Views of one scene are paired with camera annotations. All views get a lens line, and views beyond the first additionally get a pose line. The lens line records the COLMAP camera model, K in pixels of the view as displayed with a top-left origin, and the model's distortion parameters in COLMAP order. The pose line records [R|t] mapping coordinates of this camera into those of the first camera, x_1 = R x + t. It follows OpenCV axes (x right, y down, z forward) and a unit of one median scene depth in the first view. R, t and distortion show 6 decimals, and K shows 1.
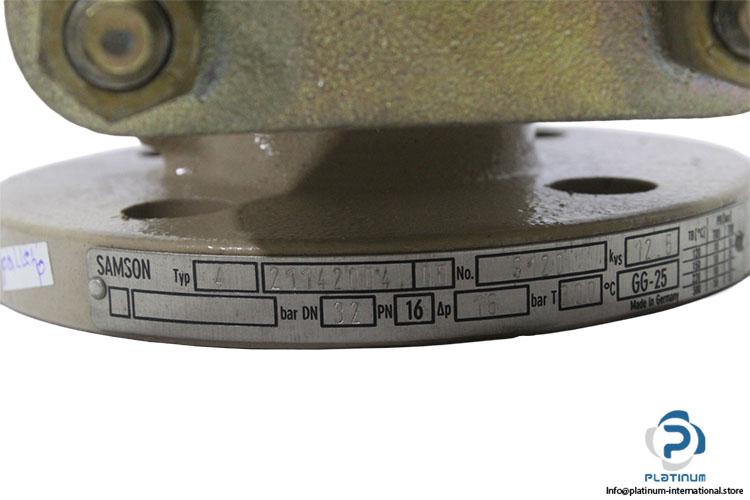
lens RADIAL K [[1800.3, 0, 375.2], [0, 1800.3, 251.0], [0, 0, 1]] dist [0.040815, 0.000000]
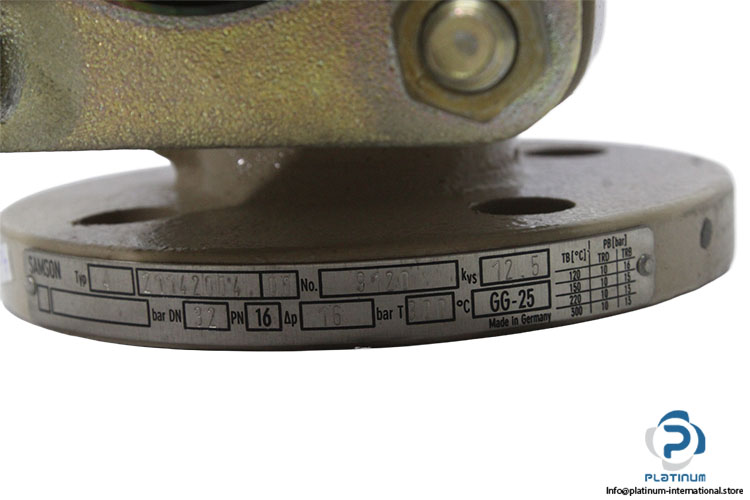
lens RADIAL K [[1800.3, 0, 374.3], [0, 1800.3, 249.3], [0, 0, 1]] dist [0.040815, 0.000000]
pose [[0.947584, 0.034991, -0.317584, 0.413077], [-0.035365, 0.999364, 0.004589, -0.014808], [0.317542, 0.006883, 0.948219, 0.001092]]
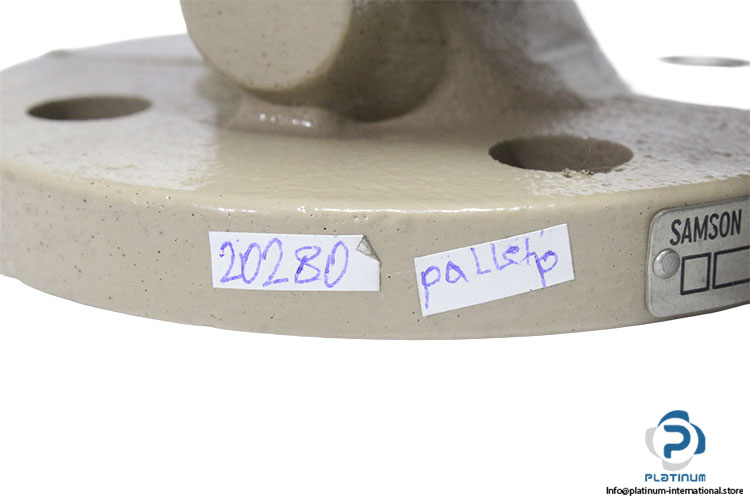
lens RADIAL K [[1800.3, 0, 375.1], [0, 1800.3, 249.9], [0, 0, 1]] dist [0.040815, 0.000000]
pose [[0.529555, -0.215552, 0.820432, -0.860437], [0.155140, 0.975474, 0.156149, -0.125824], [-0.833968, 0.044593, 0.550007, 0.696118]]
